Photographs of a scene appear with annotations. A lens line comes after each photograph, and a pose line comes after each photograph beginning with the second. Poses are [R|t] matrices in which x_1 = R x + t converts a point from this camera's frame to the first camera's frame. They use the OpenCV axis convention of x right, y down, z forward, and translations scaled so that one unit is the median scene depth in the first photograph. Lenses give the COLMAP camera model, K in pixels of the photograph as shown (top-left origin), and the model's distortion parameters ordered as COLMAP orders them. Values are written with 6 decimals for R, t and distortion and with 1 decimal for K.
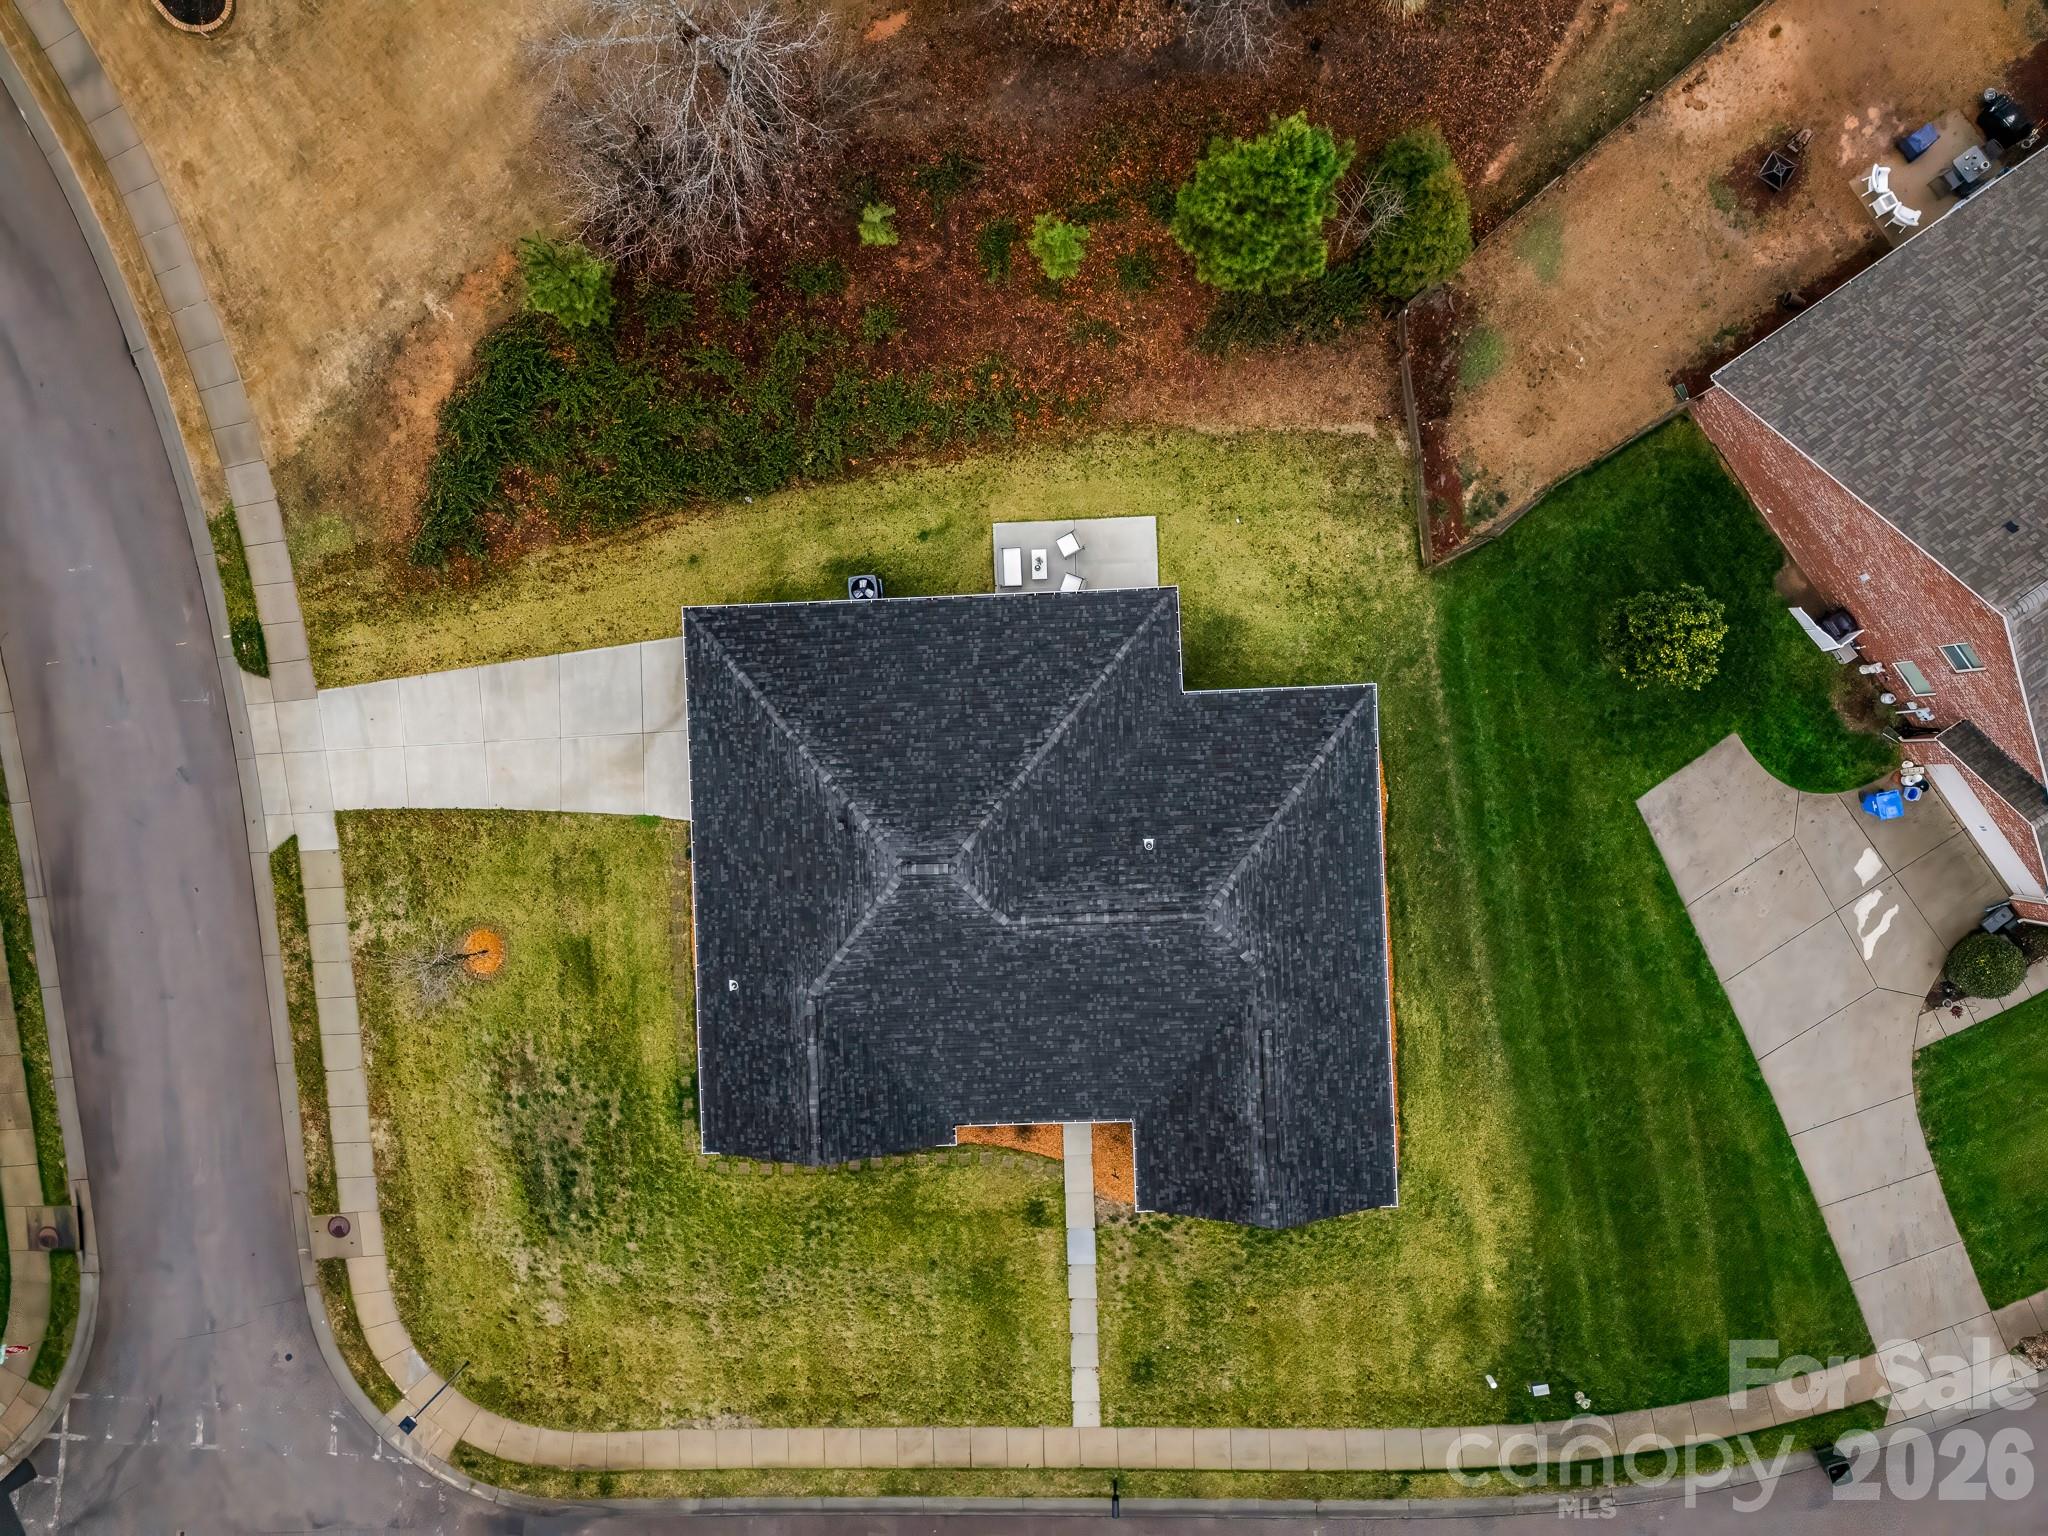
lens RADIAL K [[1435.7, 0, 1024.0], [0, 1435.7, 768.0], [0, 0, 1]] dist [0.033734, -0.001927]
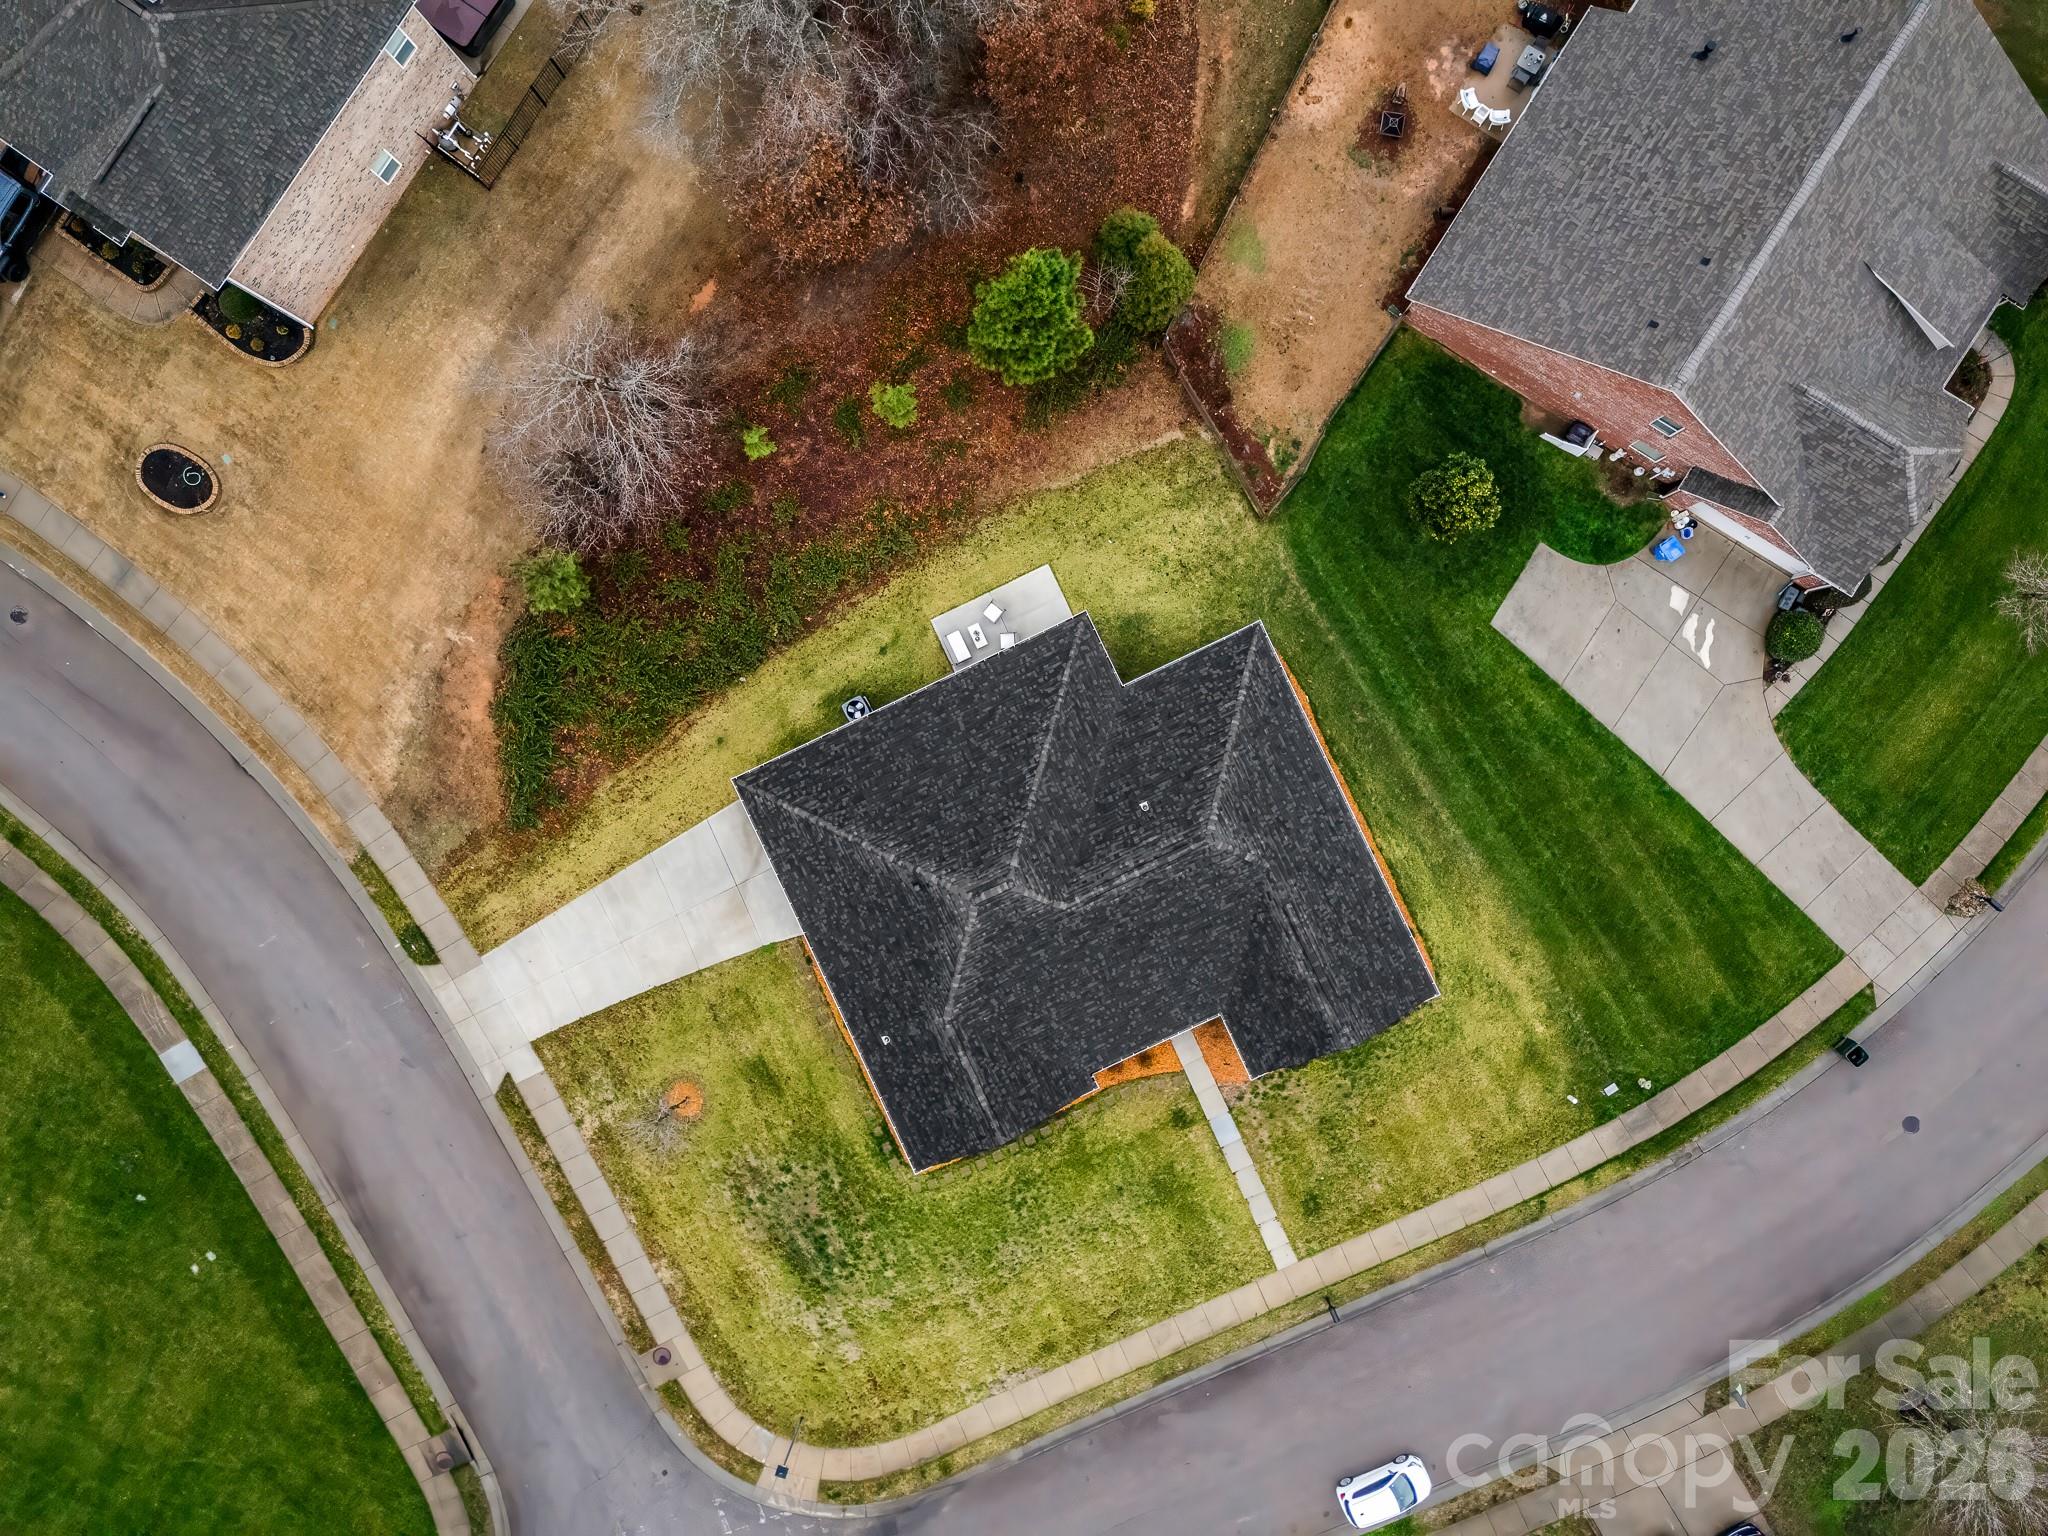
lens RADIAL K [[1435.7, 0, 1024.0], [0, 1435.7, 768.0], [0, 0, 1]] dist [0.033734, -0.001927]
pose [[0.919932, -0.391938, 0.010497, -0.010305], [0.392075, 0.919716, -0.019983, 0.004554], [-0.001822, 0.022499, 0.999745, -0.243383]]
